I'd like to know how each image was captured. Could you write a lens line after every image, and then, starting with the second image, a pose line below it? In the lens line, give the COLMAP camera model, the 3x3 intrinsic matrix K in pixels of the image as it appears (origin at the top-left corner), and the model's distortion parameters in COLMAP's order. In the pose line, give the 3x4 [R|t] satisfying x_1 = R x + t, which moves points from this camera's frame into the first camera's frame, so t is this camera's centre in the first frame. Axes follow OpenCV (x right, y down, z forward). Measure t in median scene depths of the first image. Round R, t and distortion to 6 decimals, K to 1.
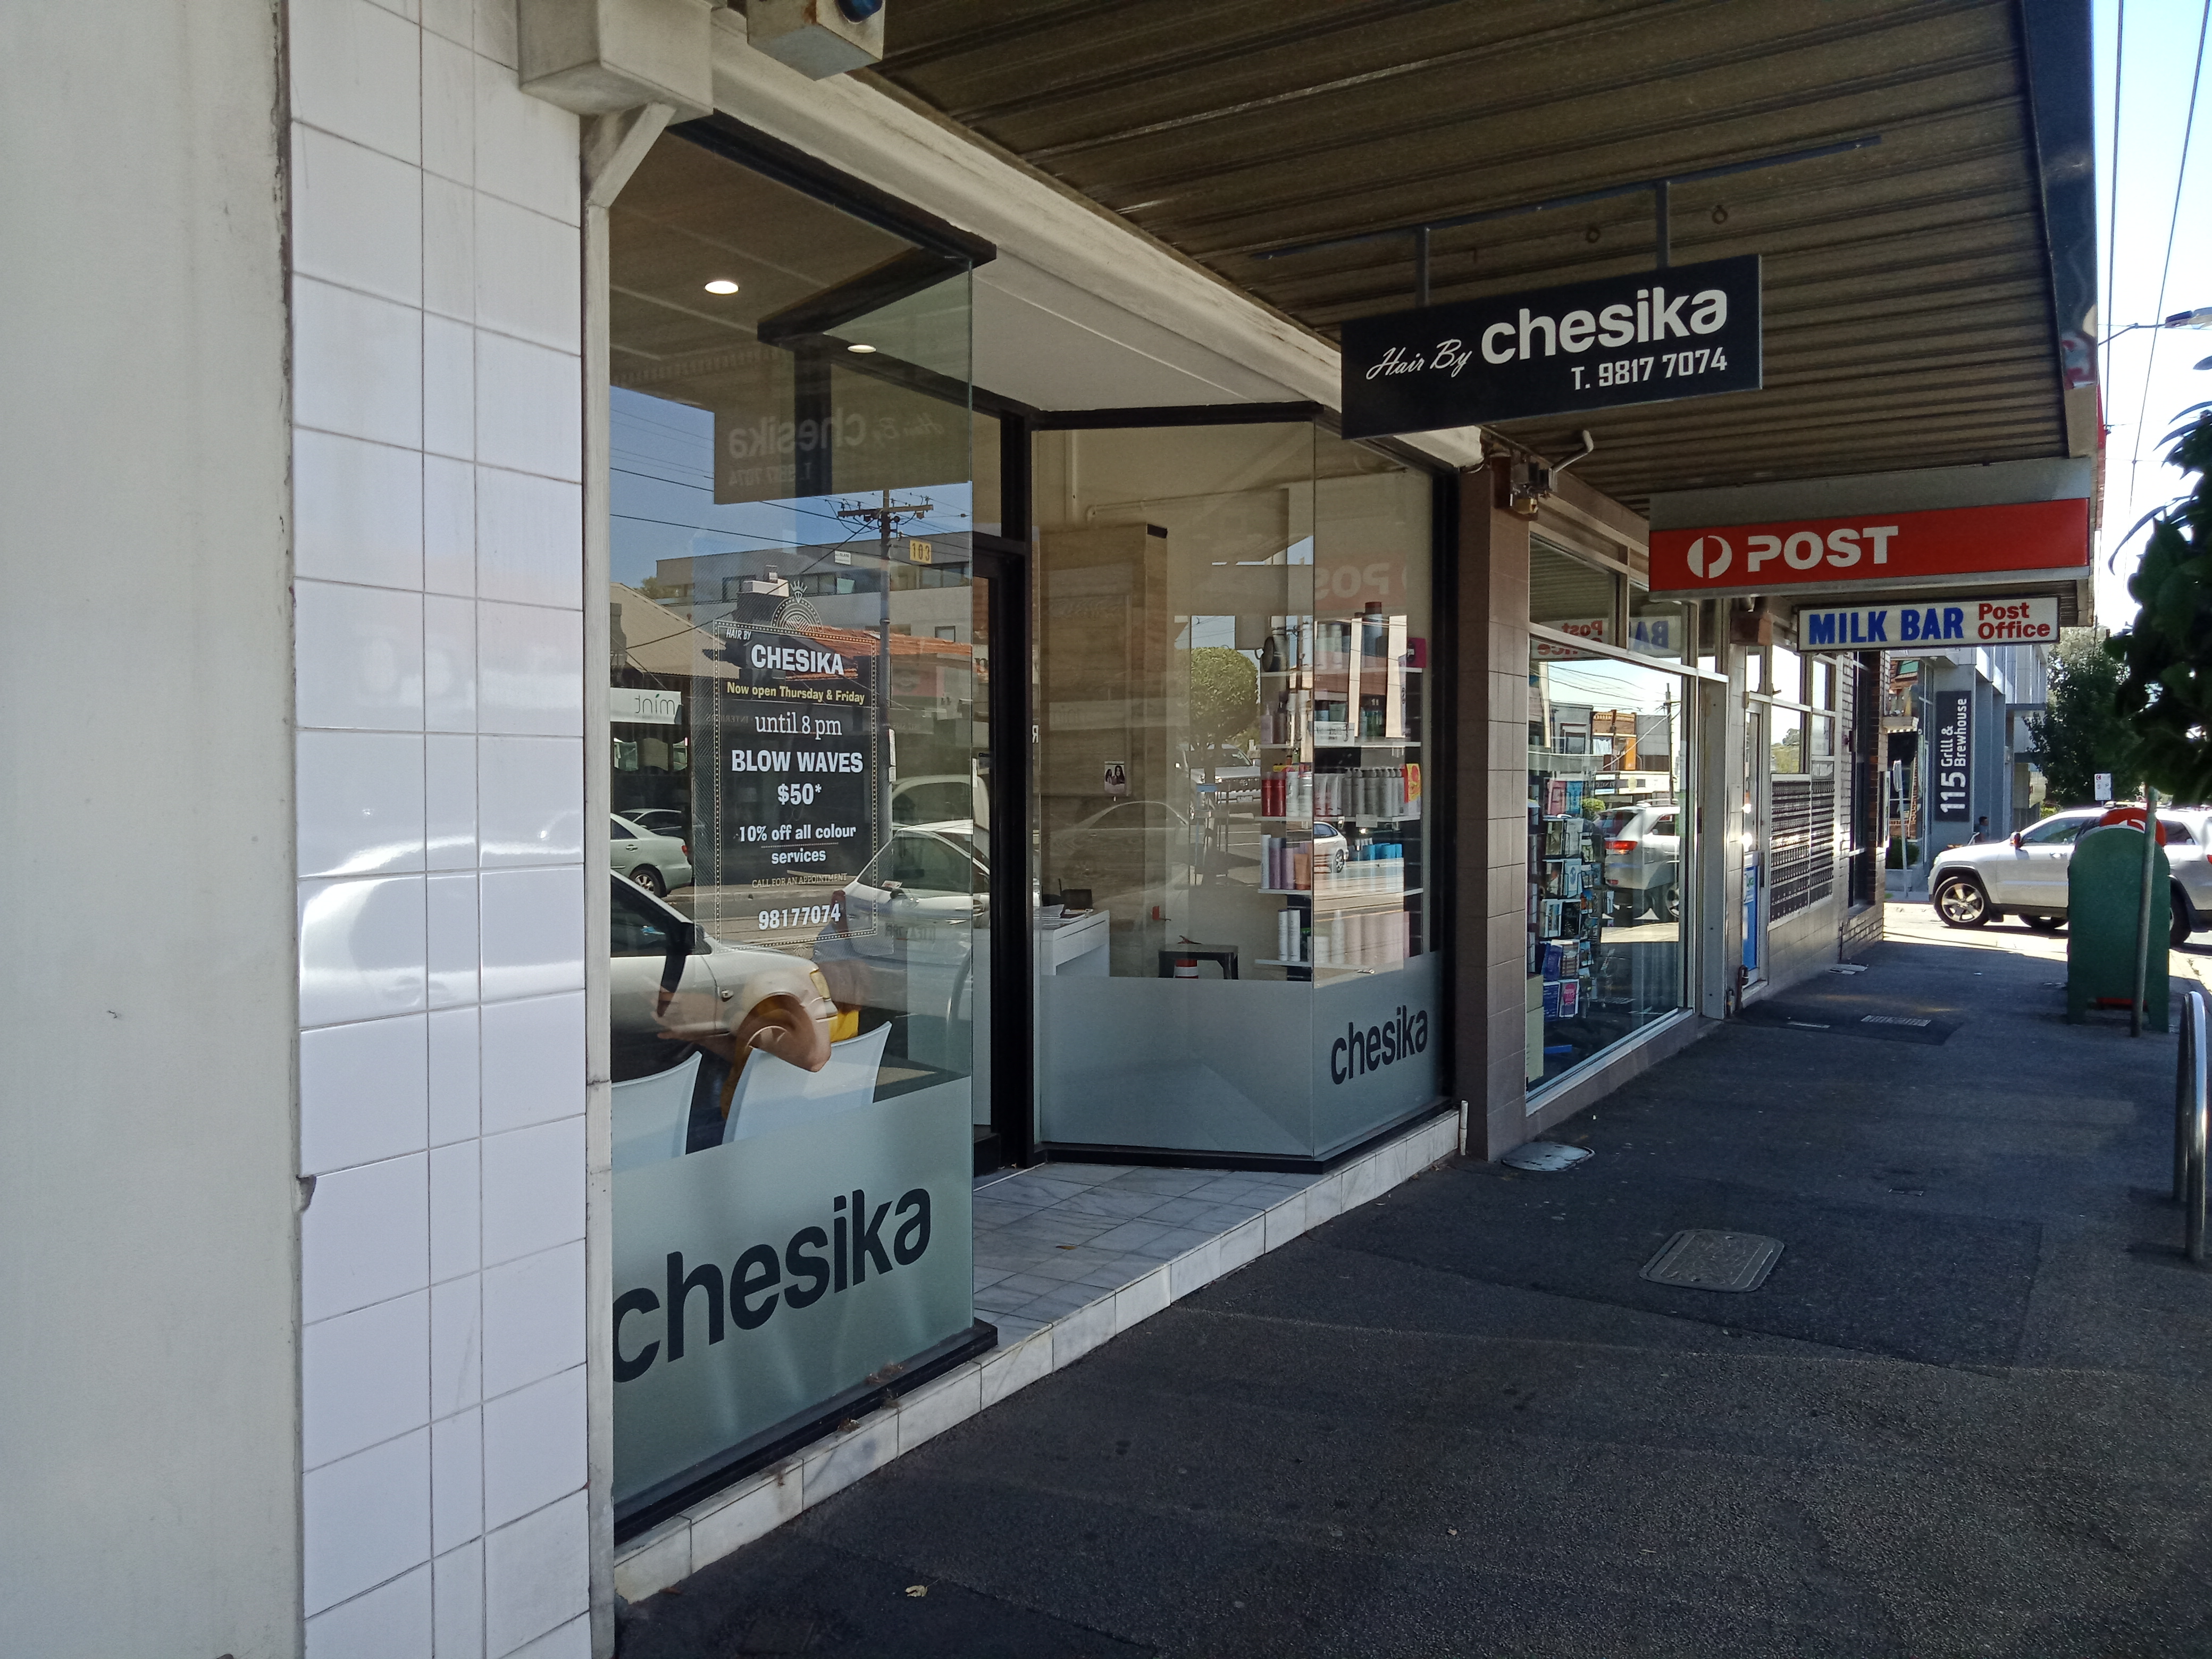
lens RADIAL K [[1614.2, 0, 1110.8], [0, 1614.2, 835.3], [0, 0, 1]] dist [0.040439, -0.056743]
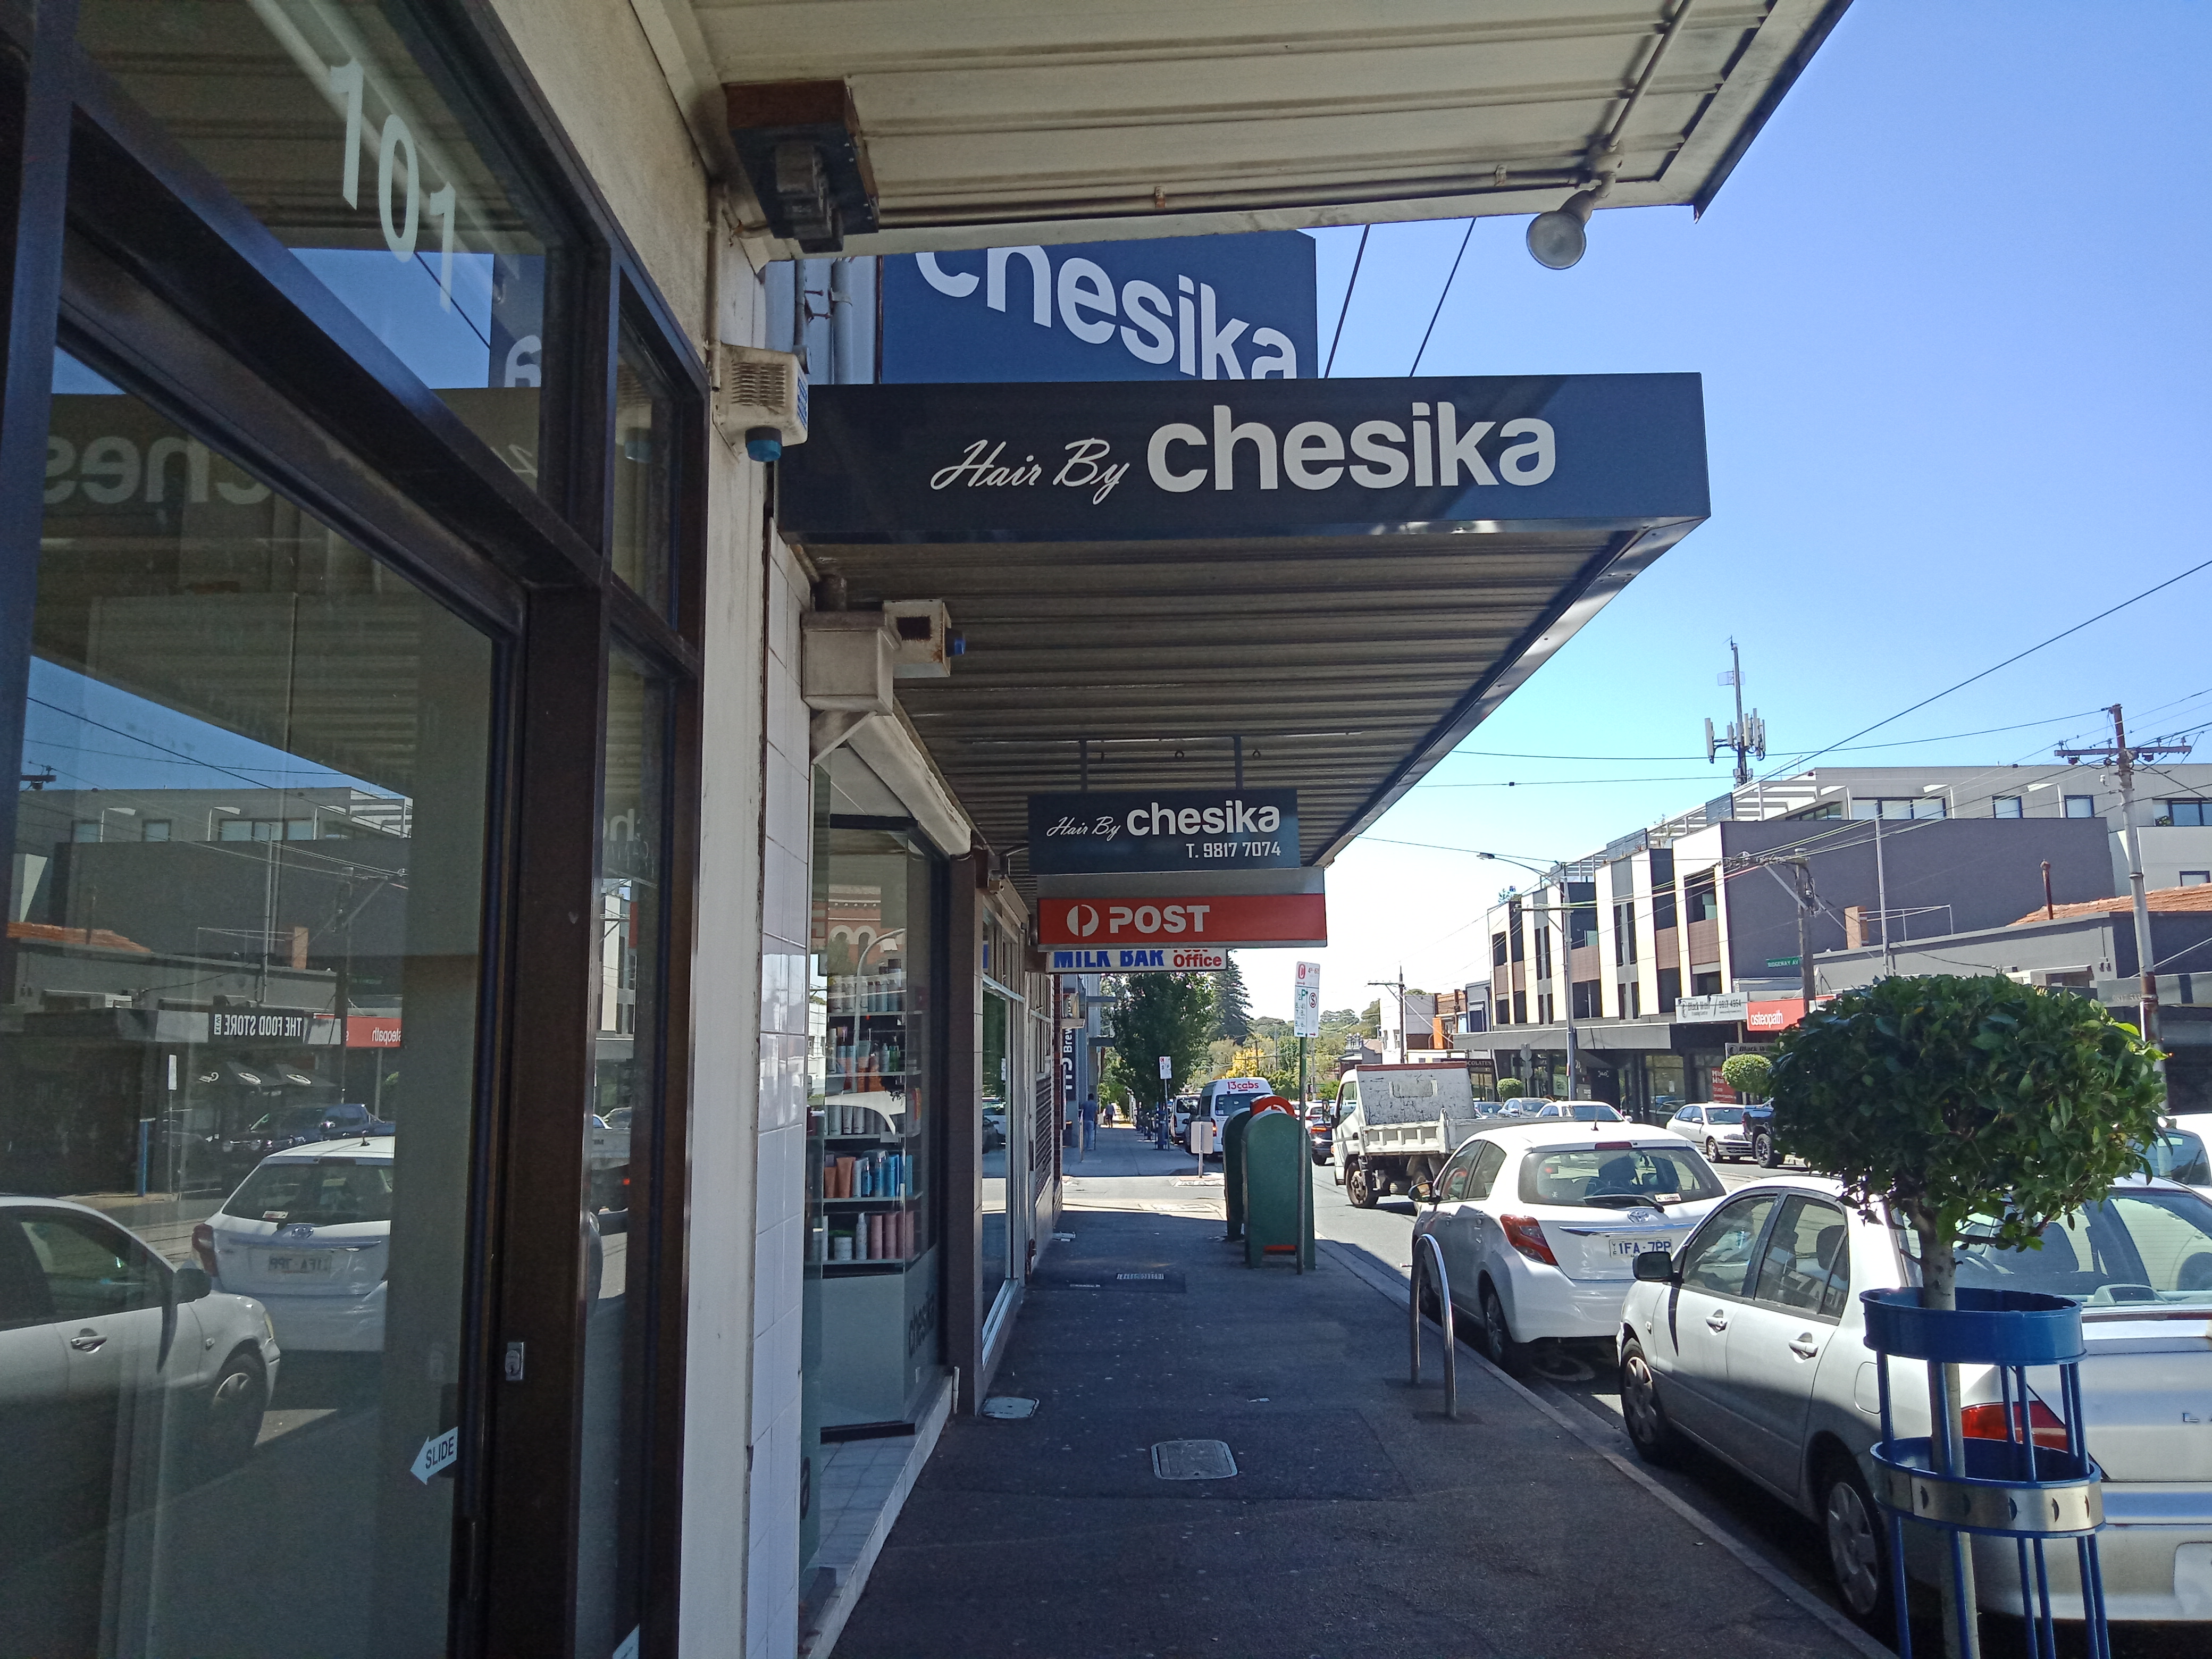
lens RADIAL K [[1633.6, 0, 1105.3], [0, 1633.6, 824.5], [0, 0, 1]] dist [0.006539, -0.030070]
pose [[0.858516, 0.058464, 0.509444, -0.555354], [0.033147, 0.985075, -0.168906, -0.044546], [-0.511715, 0.161895, 0.843764, -0.265903]]
